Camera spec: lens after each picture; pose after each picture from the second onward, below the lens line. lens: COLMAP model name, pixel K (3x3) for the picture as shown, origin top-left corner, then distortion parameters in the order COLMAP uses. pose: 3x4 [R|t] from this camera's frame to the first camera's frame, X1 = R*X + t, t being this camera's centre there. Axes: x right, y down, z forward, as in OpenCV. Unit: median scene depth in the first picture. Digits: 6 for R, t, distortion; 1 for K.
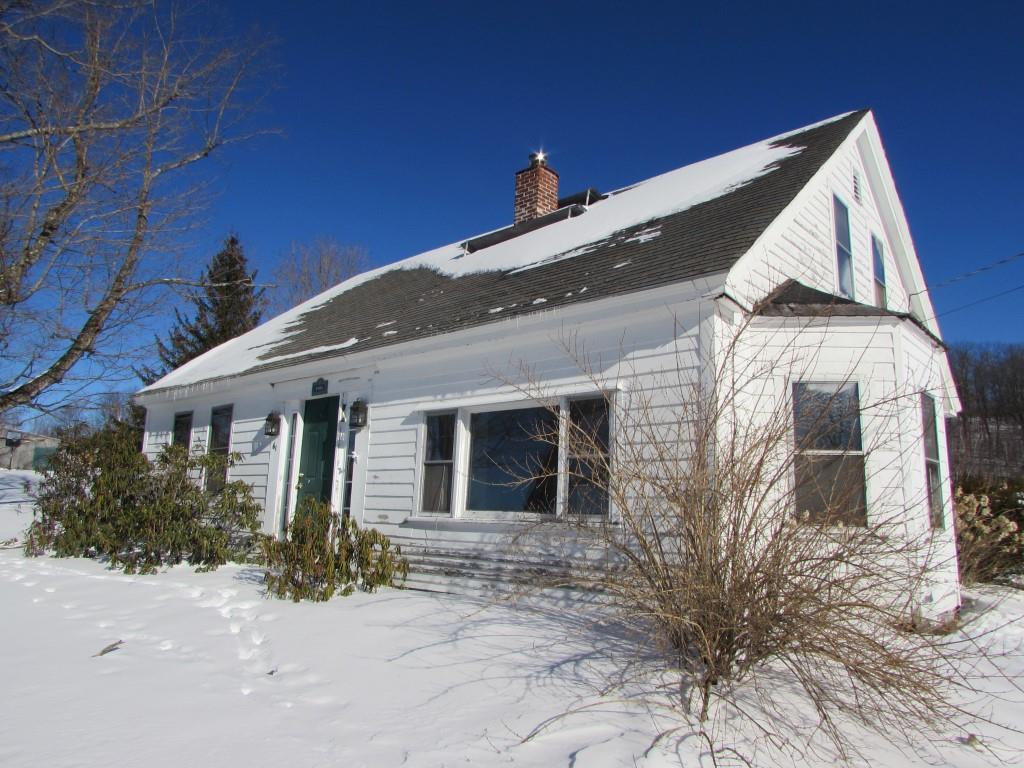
lens RADIAL K [[725.8, 0, 509.8], [0, 725.8, 376.2], [0, 0, 1]] dist [-0.024899, -0.001611]
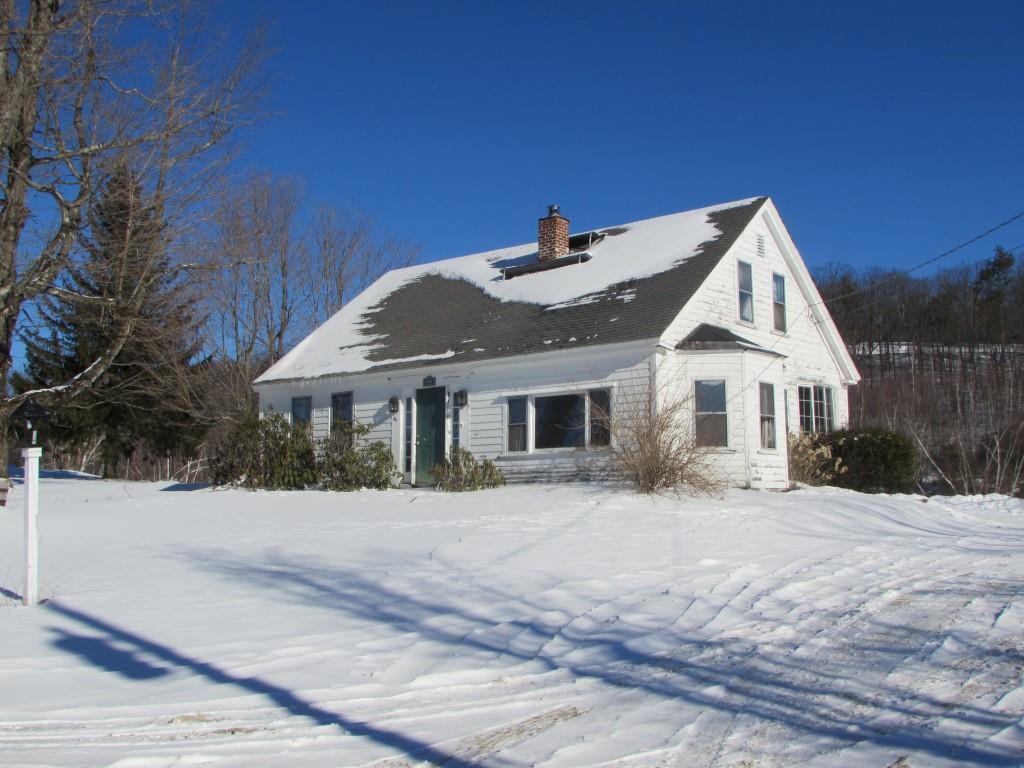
lens RADIAL K [[1195.0, 0, 511.8], [0, 1195.0, 386.6], [0, 0, 1]] dist [-0.006005, 0.000000]
pose [[0.997768, -0.028107, 0.060577, -0.274184], [0.023503, 0.996875, 0.075423, -0.192605], [-0.062507, -0.073830, 0.995310, -1.879634]]
